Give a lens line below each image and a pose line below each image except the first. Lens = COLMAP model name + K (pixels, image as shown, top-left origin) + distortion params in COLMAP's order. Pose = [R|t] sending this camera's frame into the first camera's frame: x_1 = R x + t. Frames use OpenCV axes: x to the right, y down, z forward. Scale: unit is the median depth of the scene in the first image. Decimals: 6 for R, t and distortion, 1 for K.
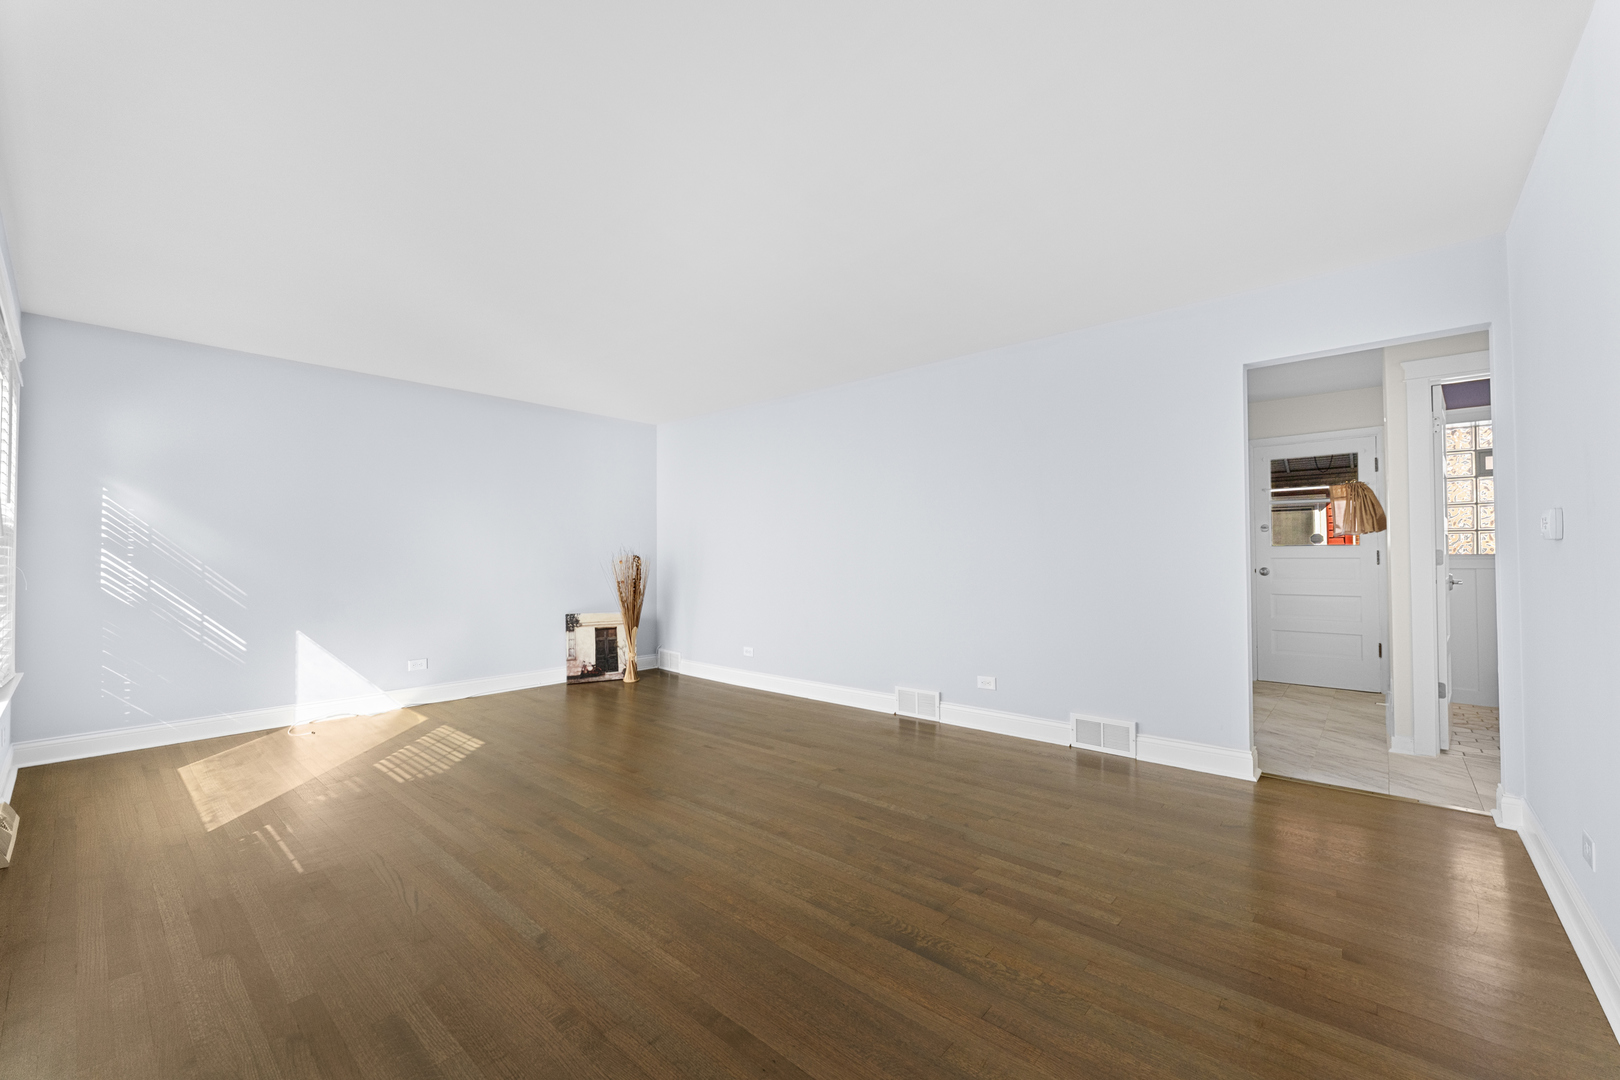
lens RADIAL K [[647.6, 0, 812.3], [0, 647.6, 545.8], [0, 0, 1]] dist [0.000055, -0.000206]
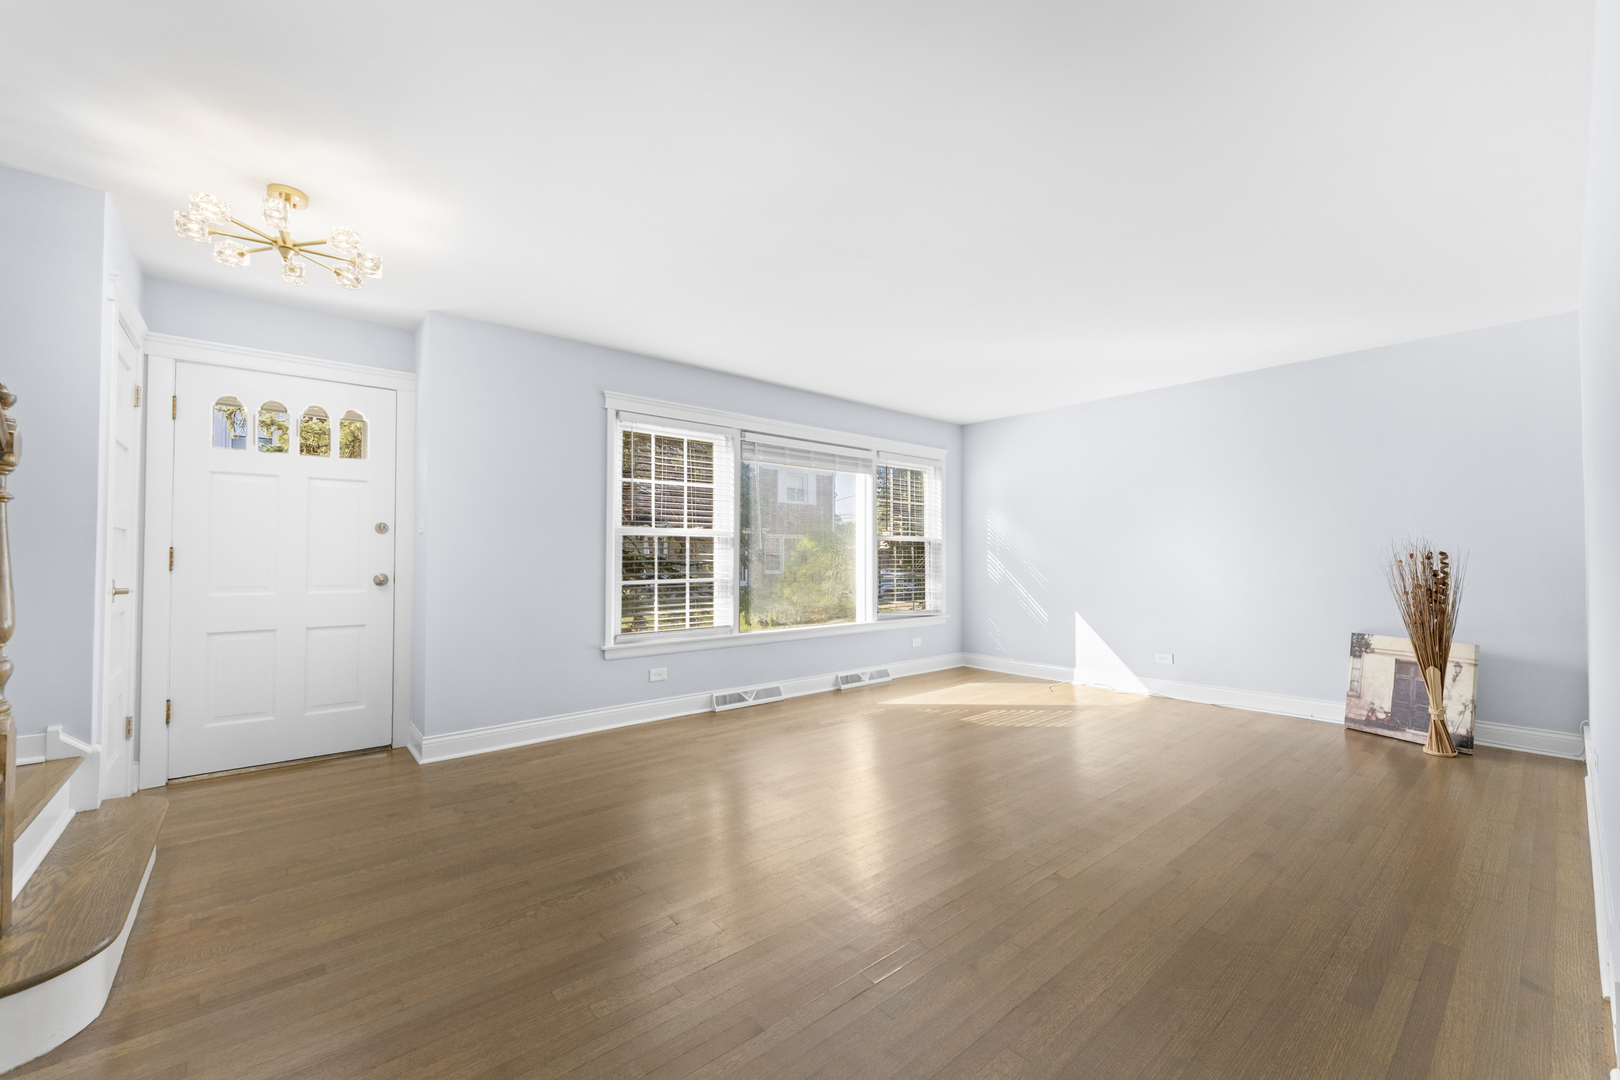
lens RADIAL K [[647.6, 0, 812.3], [0, 647.6, 545.8], [0, 0, 1]] dist [0.000055, -0.000206]
pose [[-0.141551, -0.014214, -0.989829, 0.662223], [0.019125, 0.999671, -0.017091, 0.012207], [0.989746, -0.021349, -0.141232, 0.766849]]
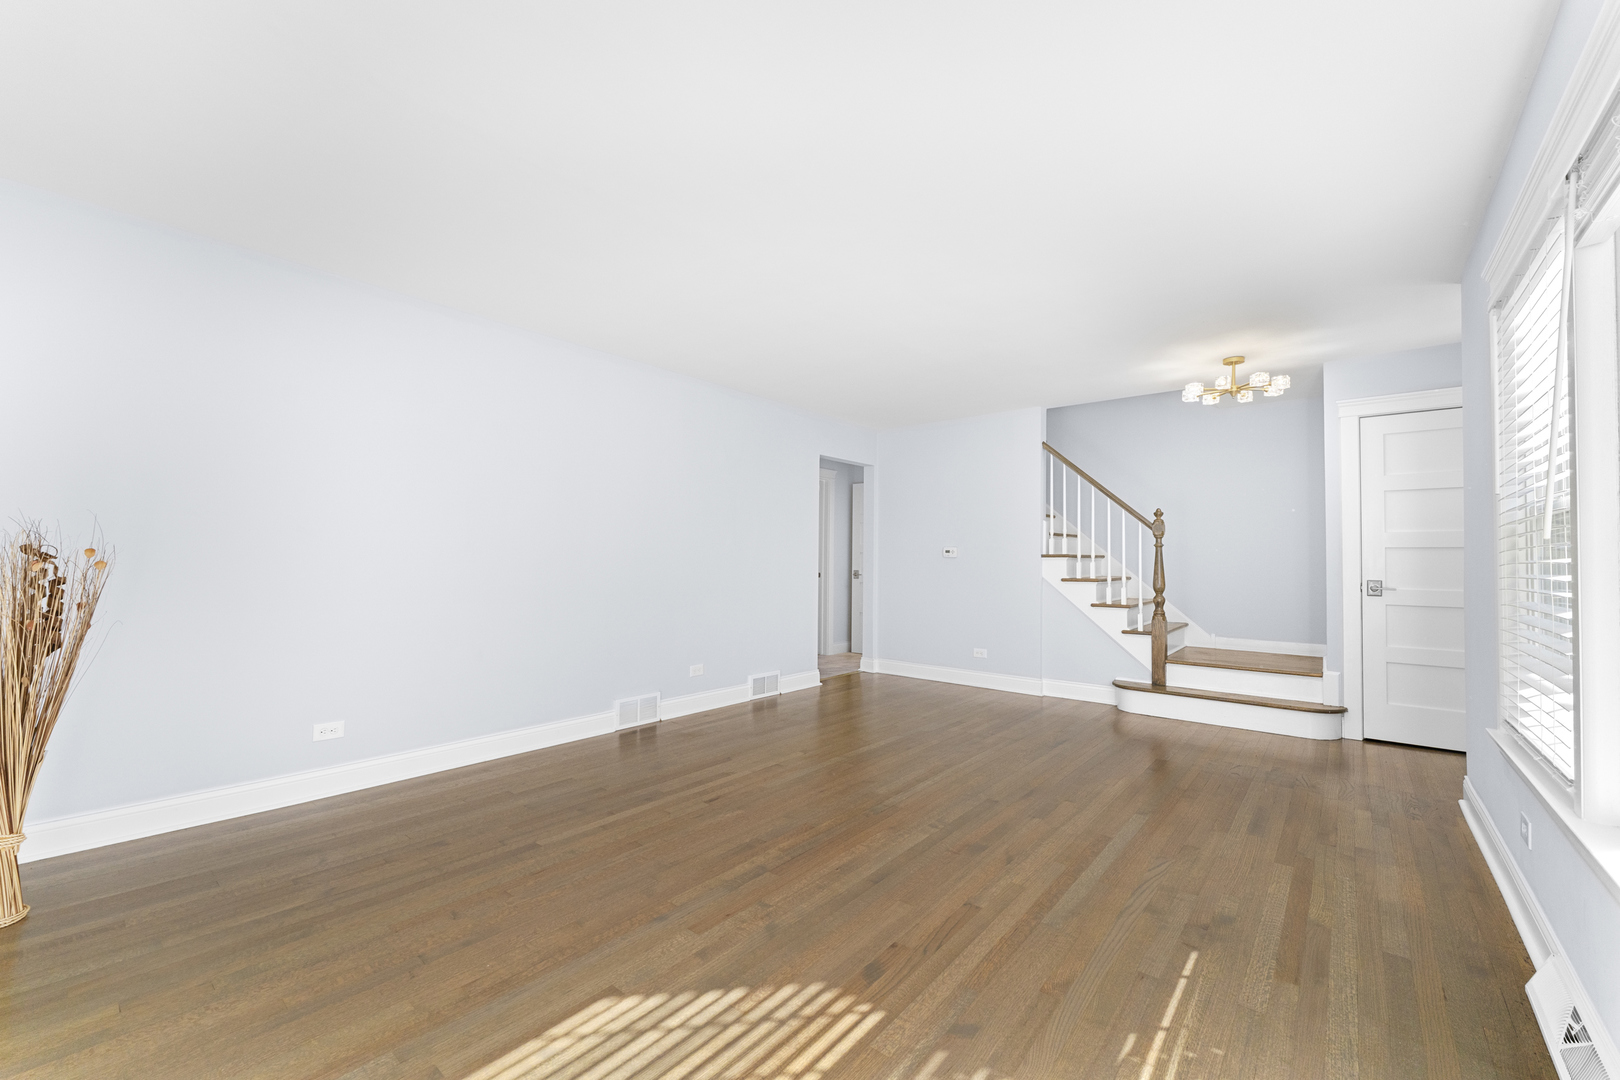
lens RADIAL K [[644.5, 0, 812.4], [0, 644.5, 545.4], [0, 0, 1]] dist [0.000595, -0.000030]
pose [[-0.024984, 0.028684, 0.999276, -0.971553], [-0.029034, 0.999146, -0.029406, 0.020980], [-0.999266, -0.029748, -0.024130, 0.920554]]
